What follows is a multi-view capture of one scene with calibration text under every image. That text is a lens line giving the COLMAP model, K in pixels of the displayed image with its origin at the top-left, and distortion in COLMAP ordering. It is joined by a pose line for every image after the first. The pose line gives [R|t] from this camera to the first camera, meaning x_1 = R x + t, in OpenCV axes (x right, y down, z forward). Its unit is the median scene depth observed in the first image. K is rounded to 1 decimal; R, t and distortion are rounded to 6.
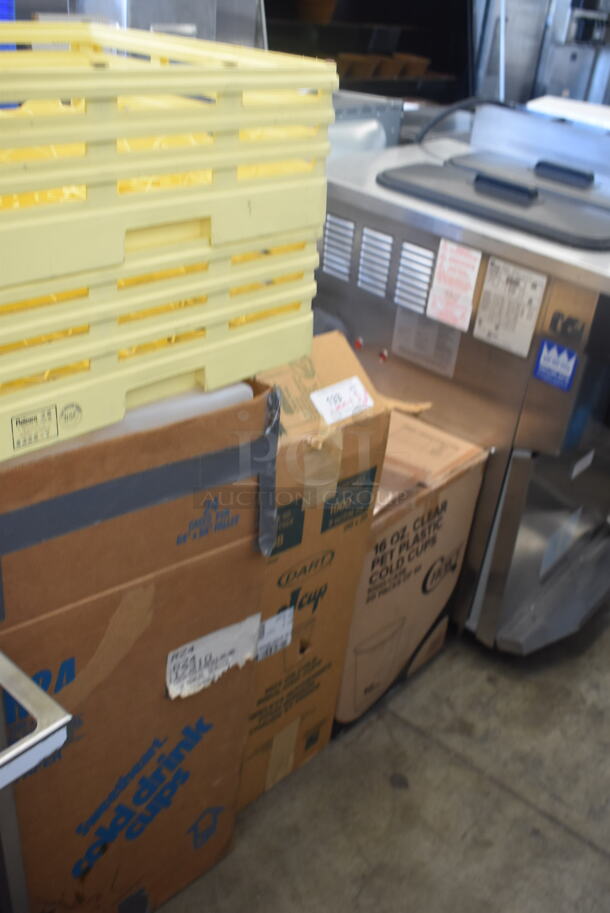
lens RADIAL K [[874.9, 0, 305.0], [0, 874.9, 456.5], [0, 0, 1]] dist [0.044062, 0.005474]
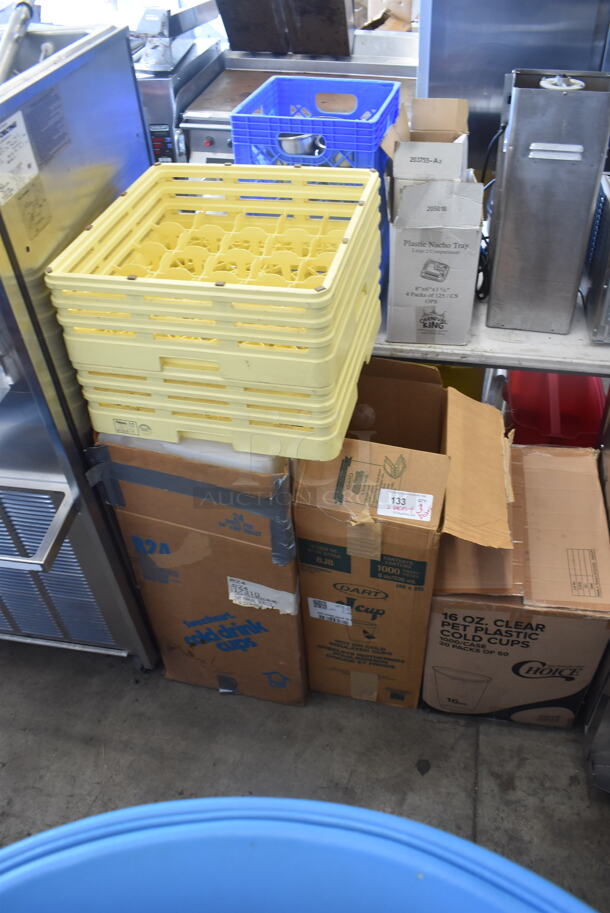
lens RADIAL K [[709.1, 0, 305.0], [0, 709.1, 456.5], [0, 0, 1]] dist [-0.000460, 0.000937]
pose [[0.564001, 0.516914, -0.643974, 0.577323], [-0.379121, 0.854886, 0.354172, -0.426713], [0.733600, 0.044390, 0.678130, 0.175362]]
